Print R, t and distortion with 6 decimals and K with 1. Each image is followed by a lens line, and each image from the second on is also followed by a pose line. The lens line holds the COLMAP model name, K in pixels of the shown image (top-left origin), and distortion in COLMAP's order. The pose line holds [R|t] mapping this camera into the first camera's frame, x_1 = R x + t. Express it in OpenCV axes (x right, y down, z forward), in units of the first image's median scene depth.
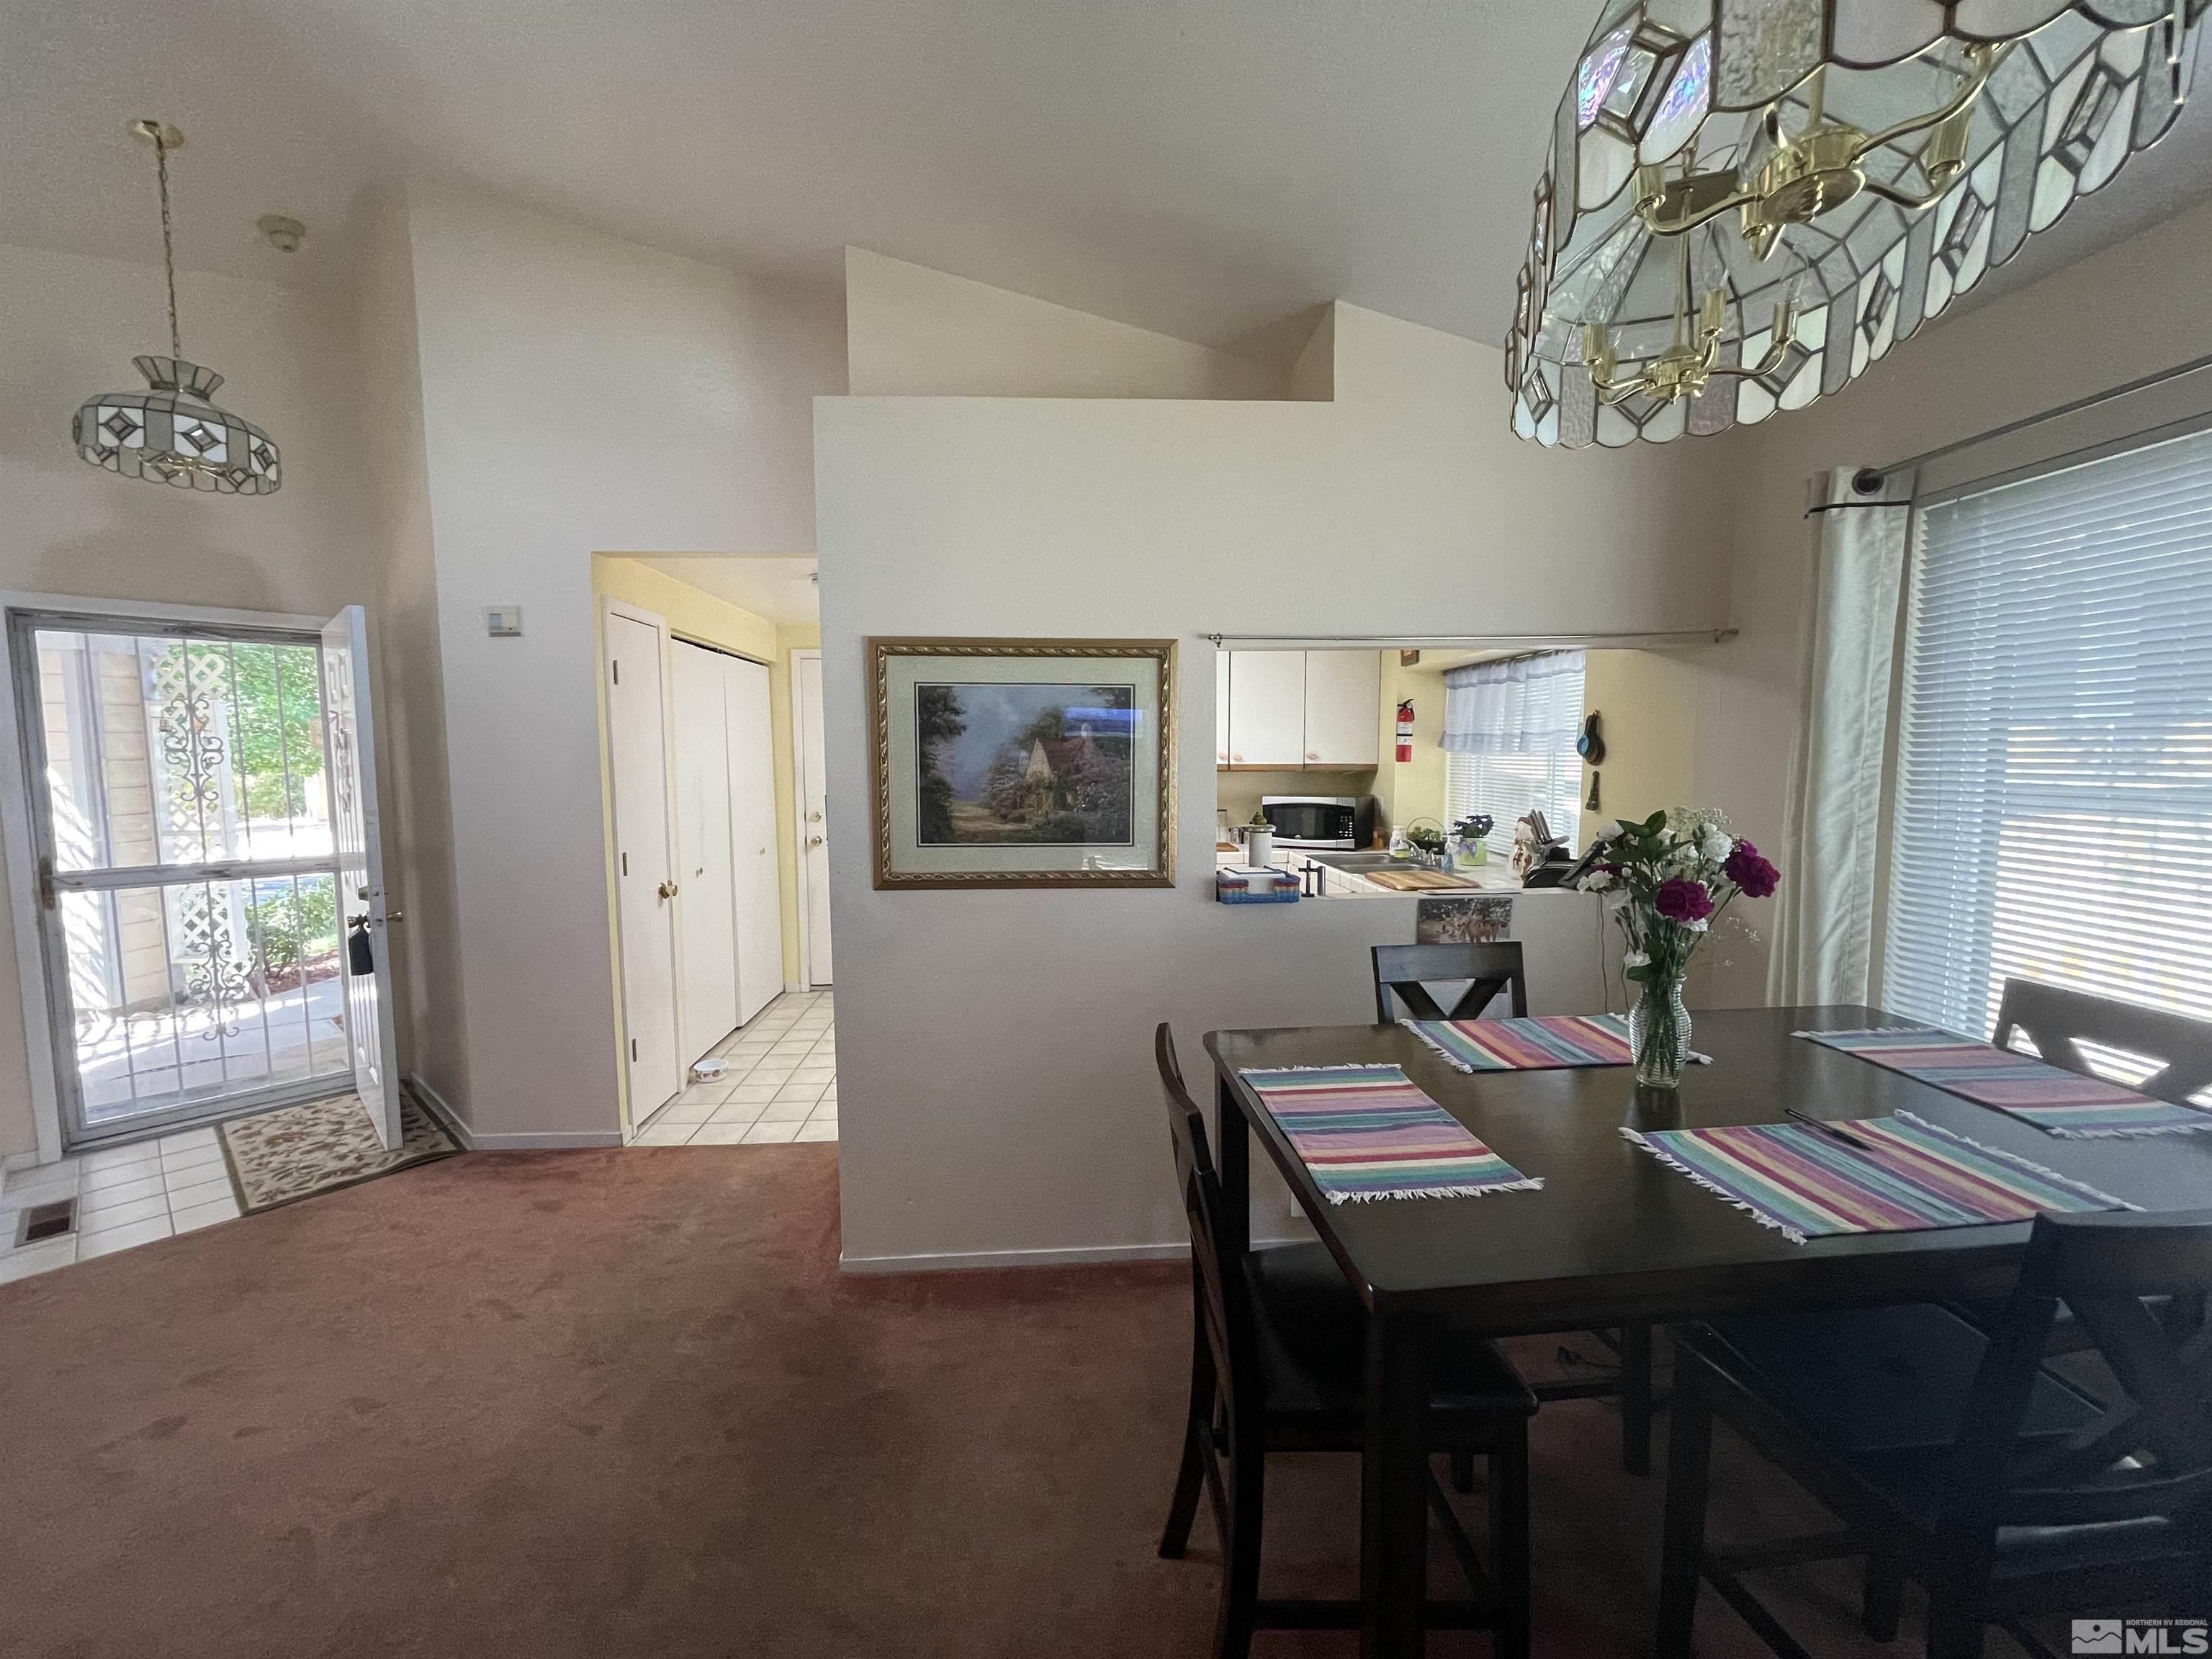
lens RADIAL K [[896.7, 0, 1102.8], [0, 896.7, 823.9], [0, 0, 1]] dist [0.000848, -0.000026]
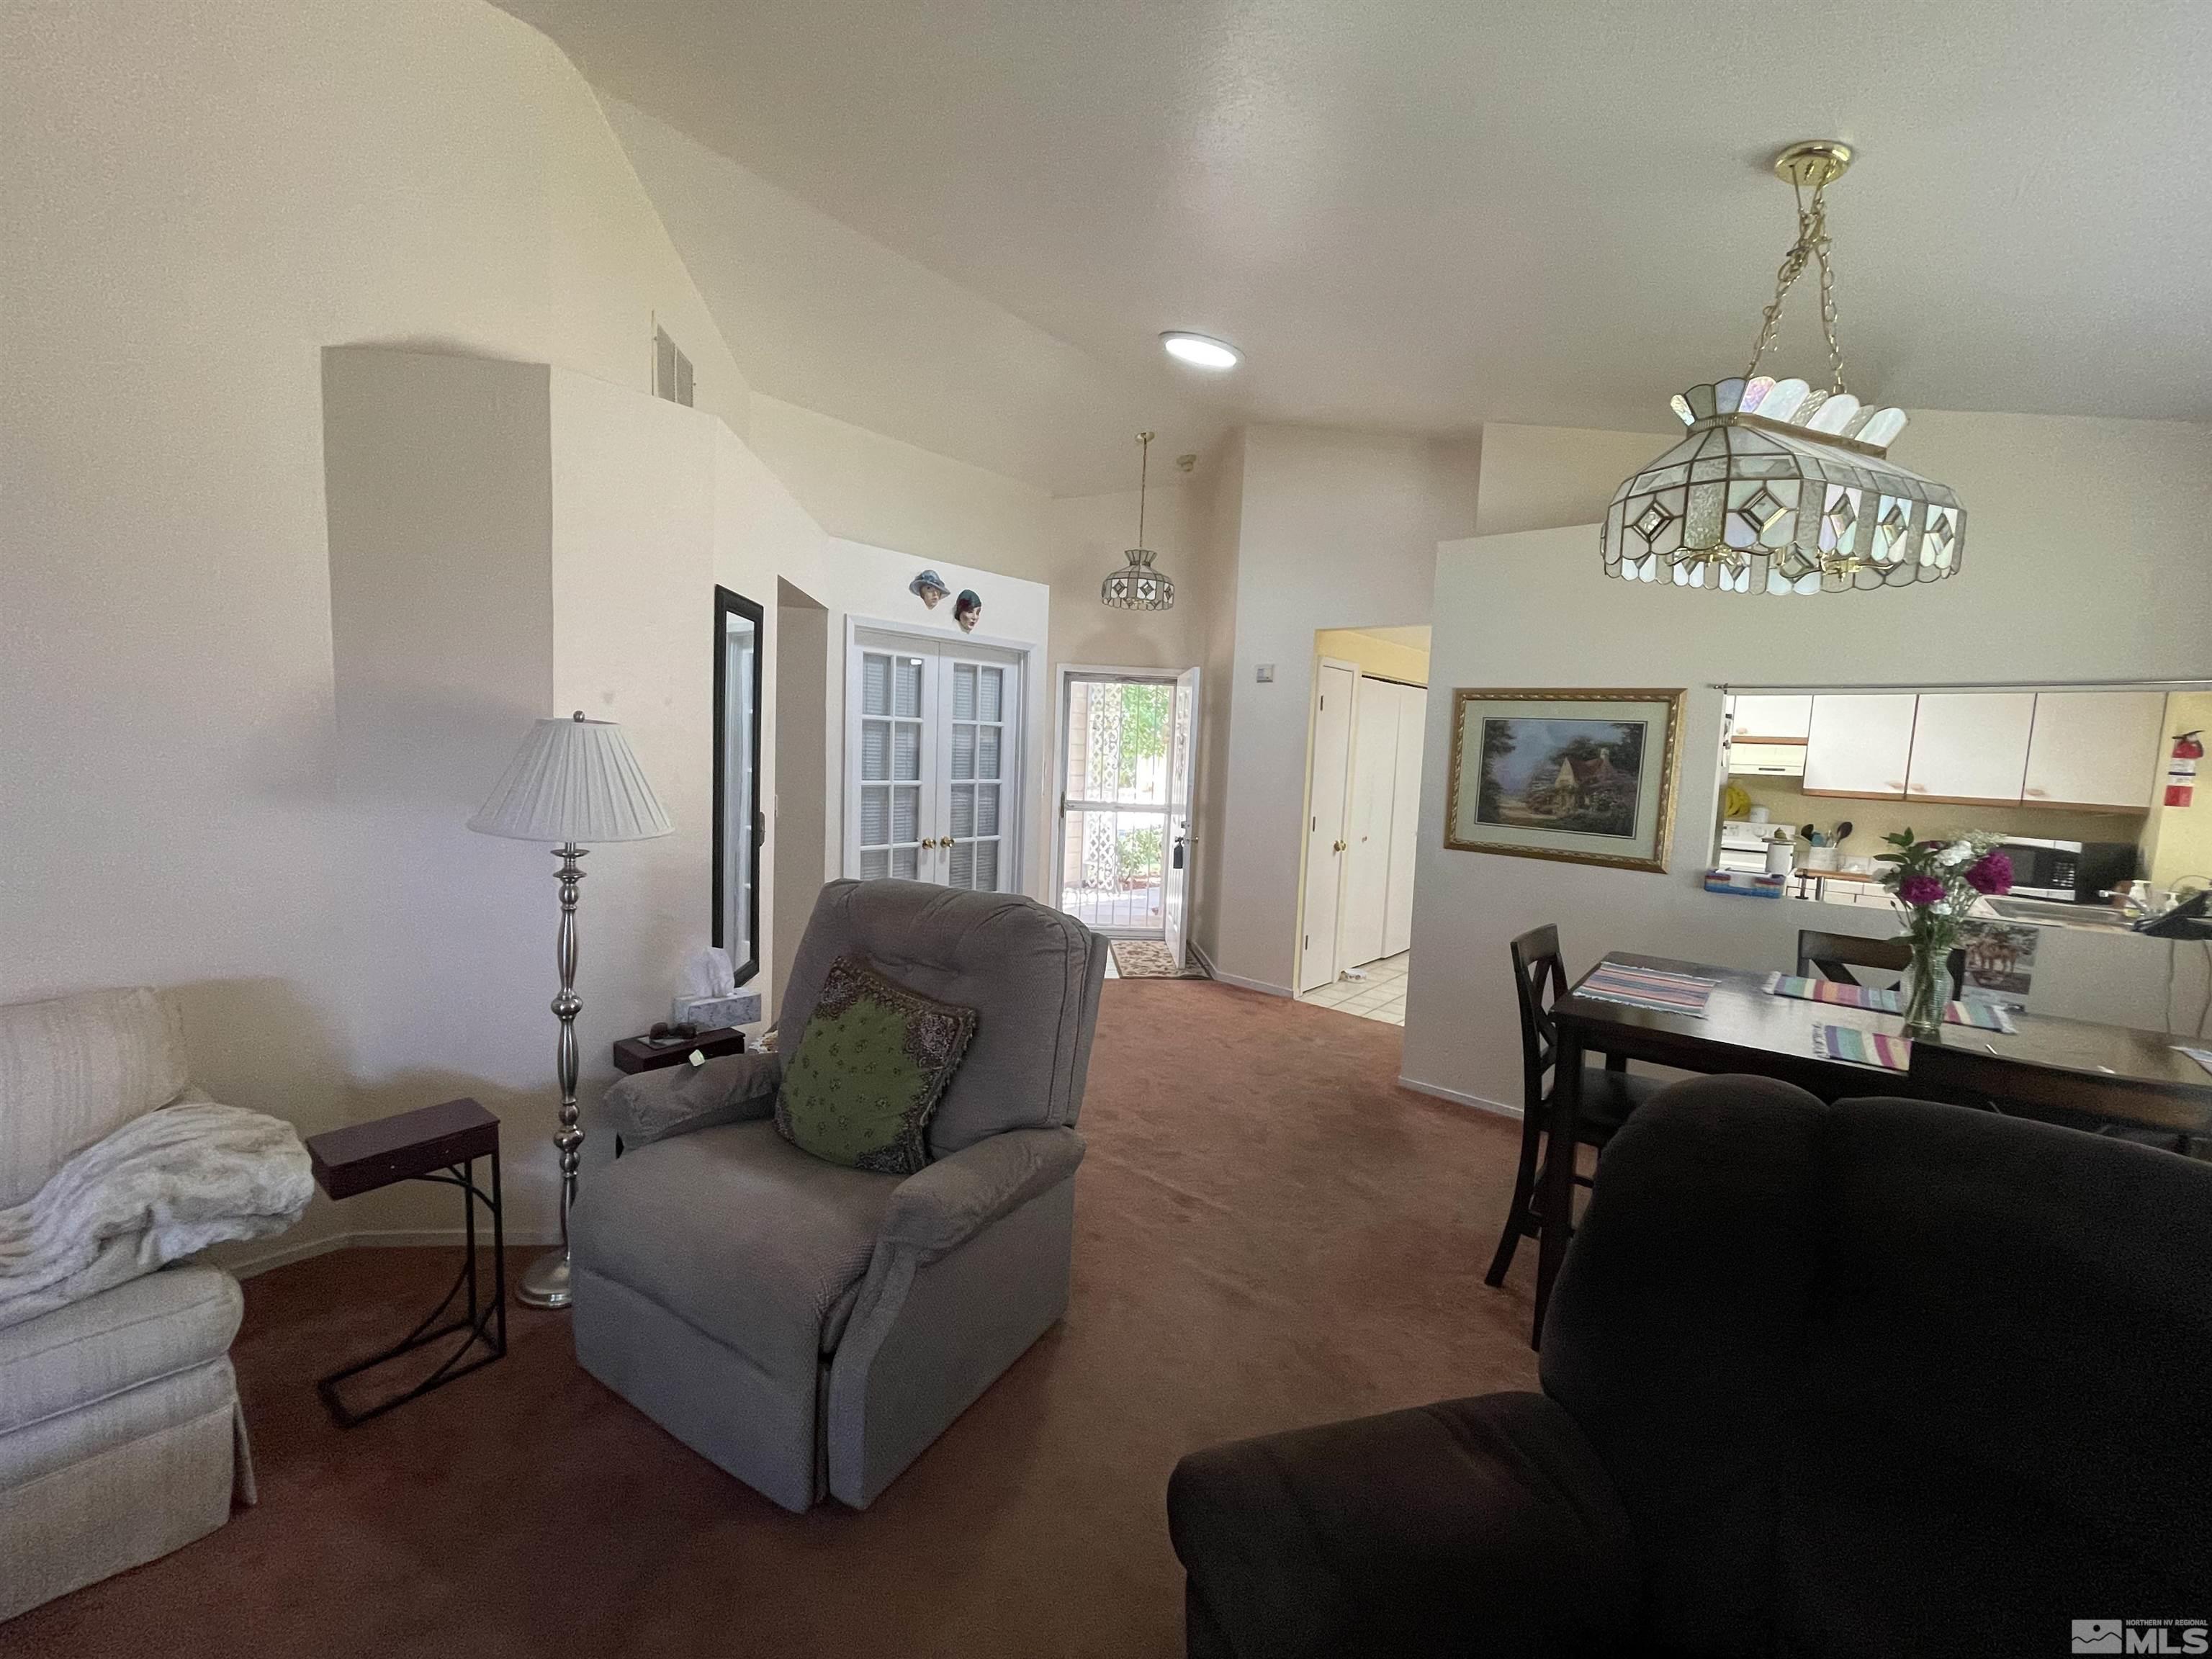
lens RADIAL K [[896.7, 0, 1099.3], [0, 896.7, 826.7], [0, 0, 1]] dist [0.000848, -0.000026]
pose [[0.719391, 0.100687, -0.687269, 0.329768], [-0.101424, 0.994060, 0.039469, 0.029820], [0.687161, 0.041312, 0.725330, -0.474232]]
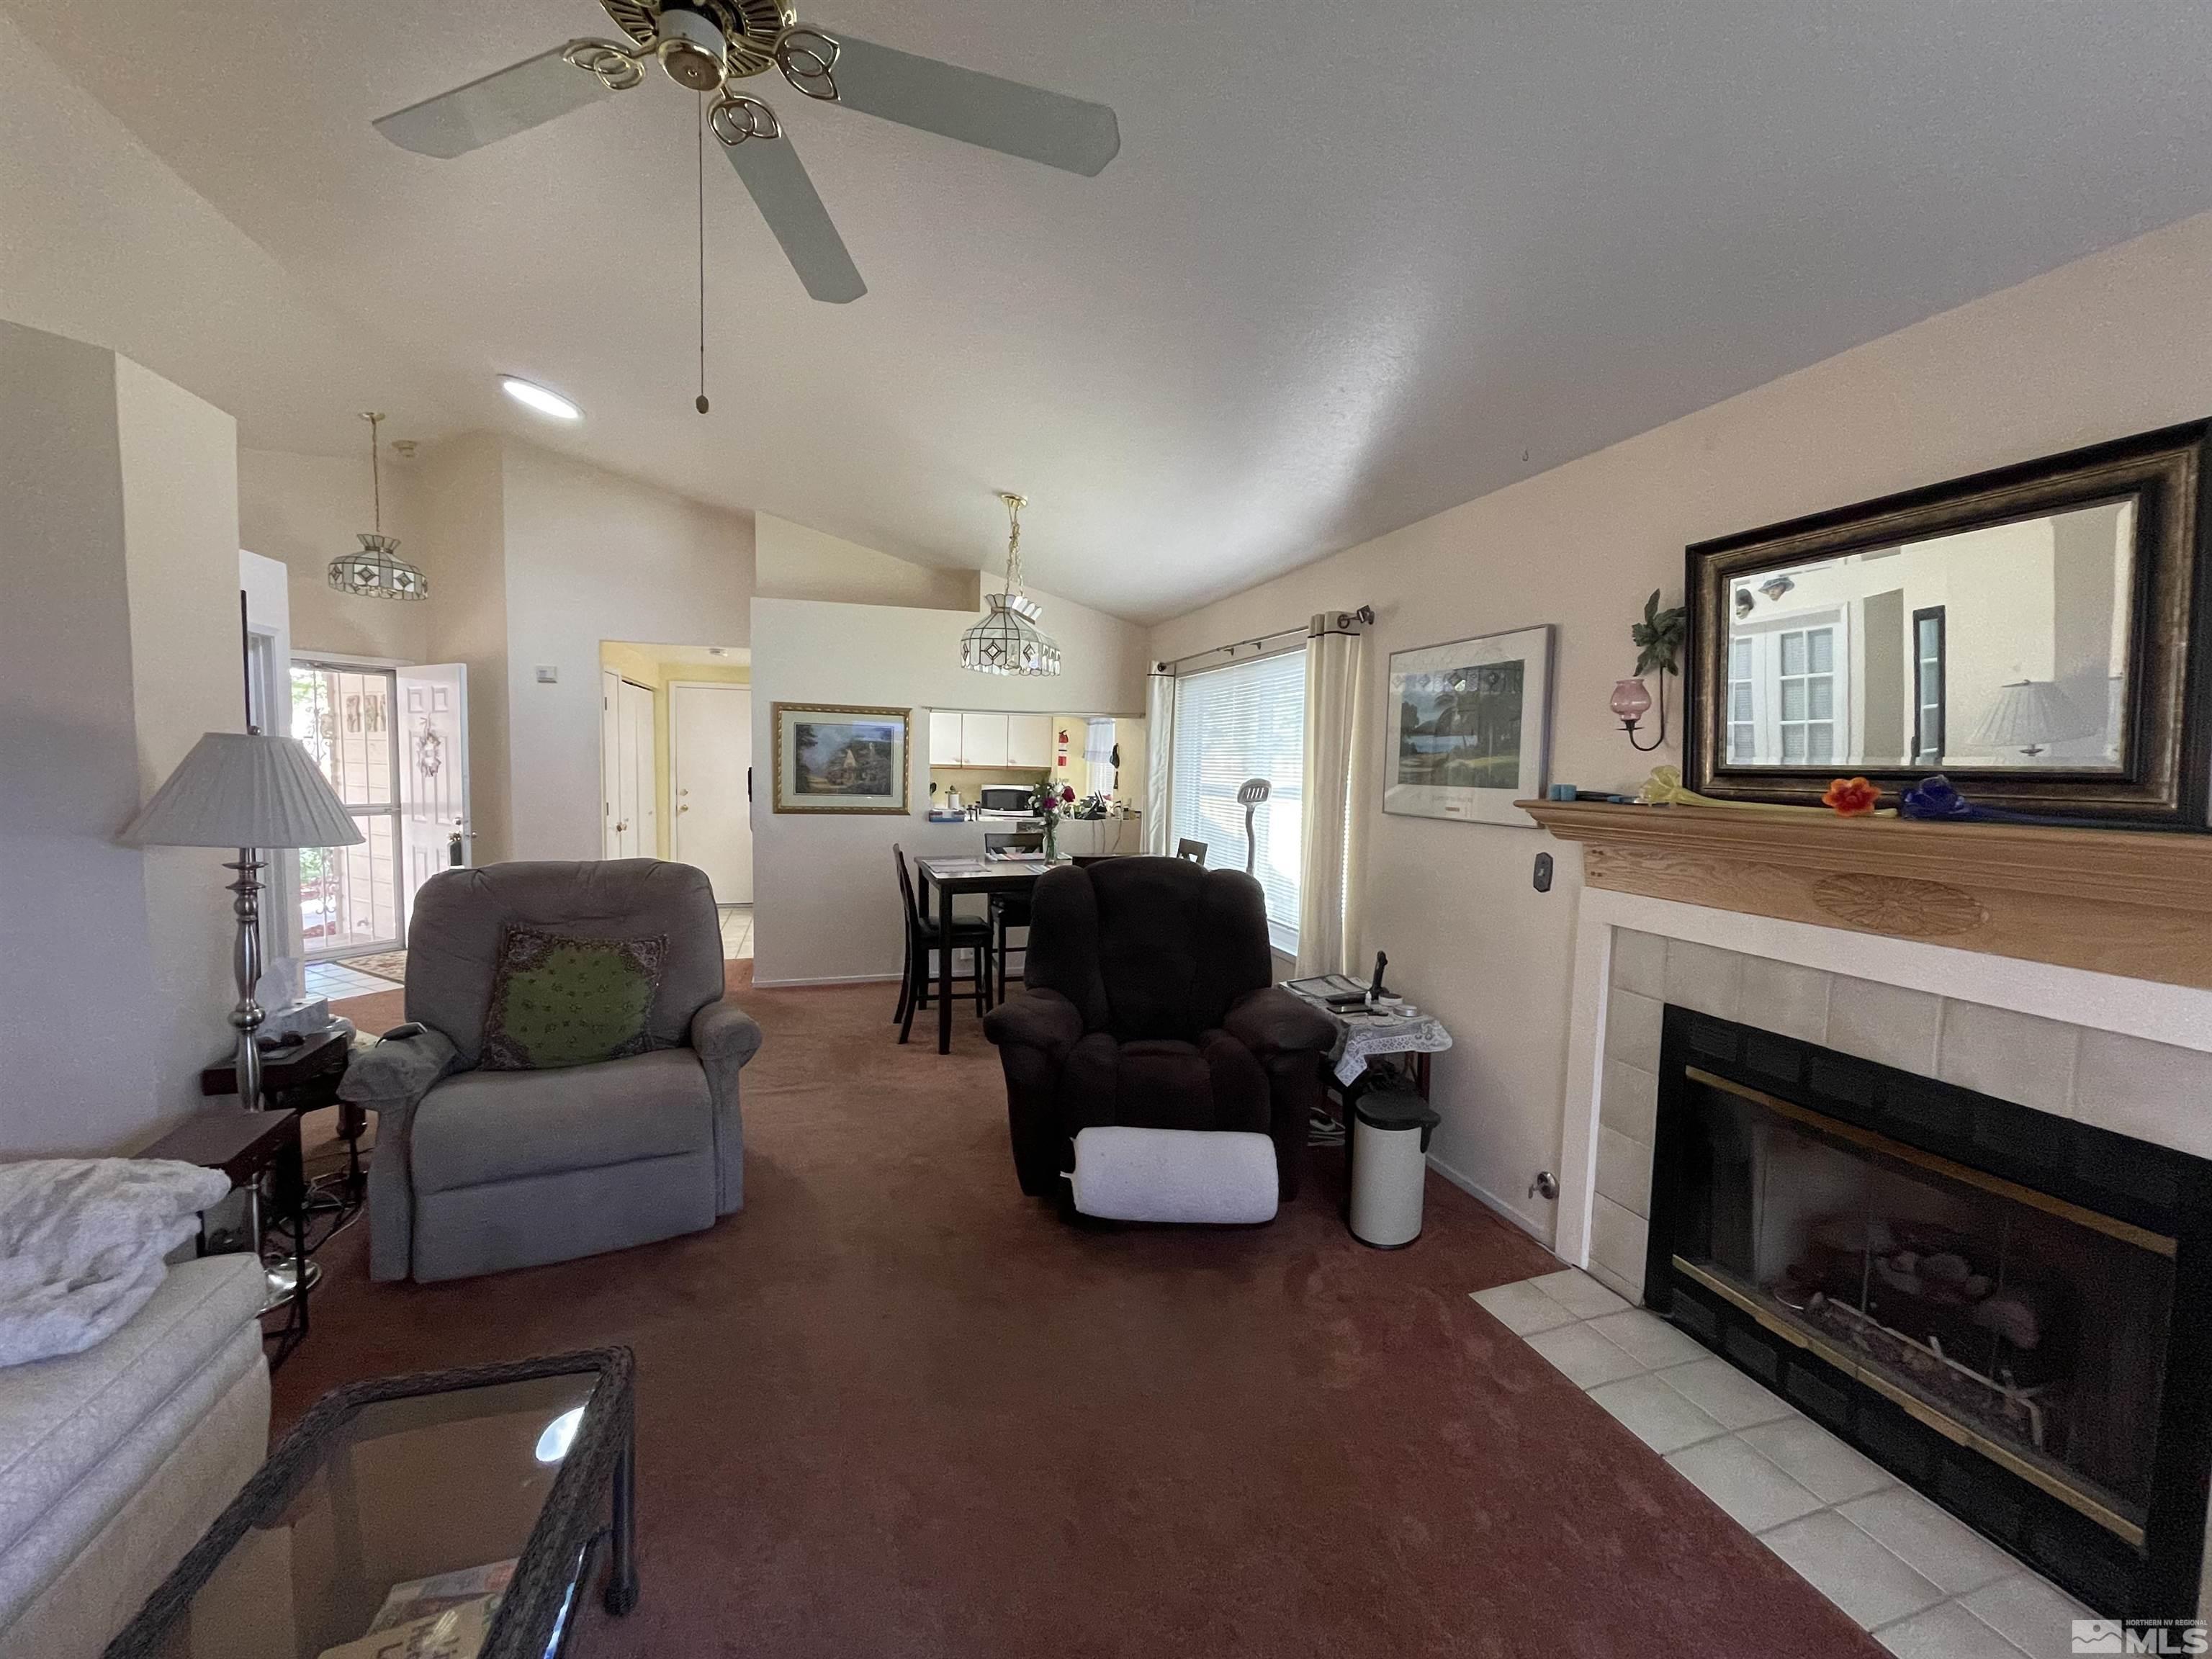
lens RADIAL K [[896.7, 0, 1103.8], [0, 896.7, 820.6], [0, 0, 1]] dist [0.000848, -0.000026]
pose [[0.971770, 0.013139, 0.235564, 0.017632], [-0.010776, 0.999878, -0.011313, 0.091183], [-0.235684, 0.008455, 0.971793, -1.170043]]
